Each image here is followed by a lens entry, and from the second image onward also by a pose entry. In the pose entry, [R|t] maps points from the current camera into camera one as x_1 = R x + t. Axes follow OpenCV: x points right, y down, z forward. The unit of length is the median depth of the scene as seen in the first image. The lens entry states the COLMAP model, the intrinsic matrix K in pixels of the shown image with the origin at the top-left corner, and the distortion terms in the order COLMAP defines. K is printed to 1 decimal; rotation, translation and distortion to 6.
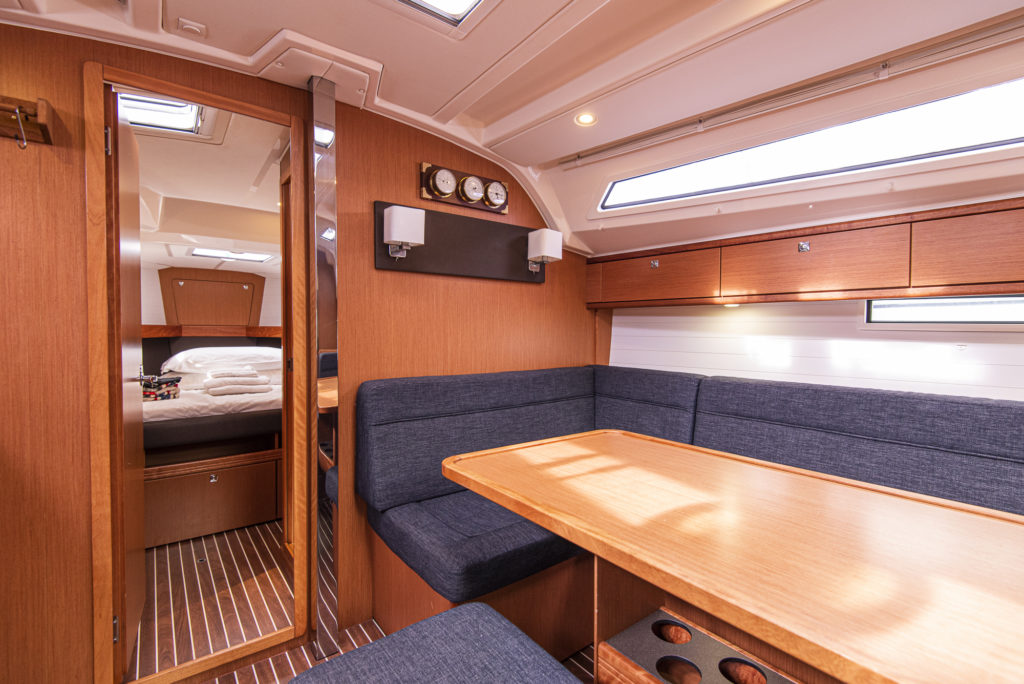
lens RADIAL K [[467.8, 0, 508.5], [0, 467.8, 338.1], [0, 0, 1]] dist [-0.004179, -0.000277]
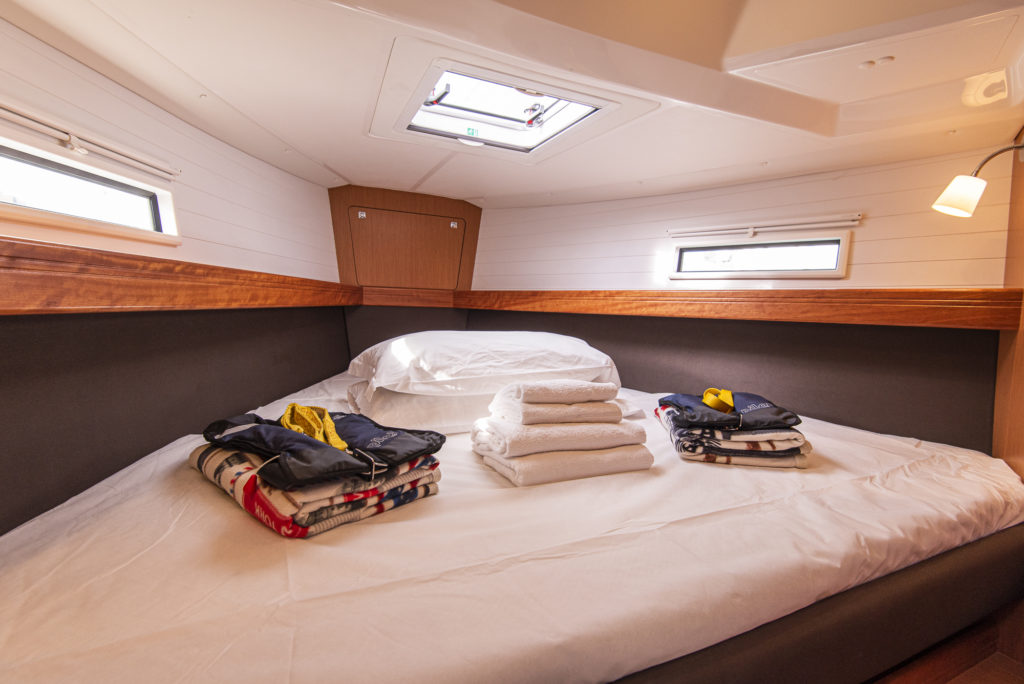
lens RADIAL K [[467.8, 0, 514.0], [0, 467.8, 344.2], [0, 0, 1]] dist [-0.004179, -0.000277]
pose [[0.976339, 0.040163, -0.212484, -0.520348], [-0.025695, 0.997186, 0.070423, -0.000829], [0.214714, -0.063297, 0.974624, 0.620769]]
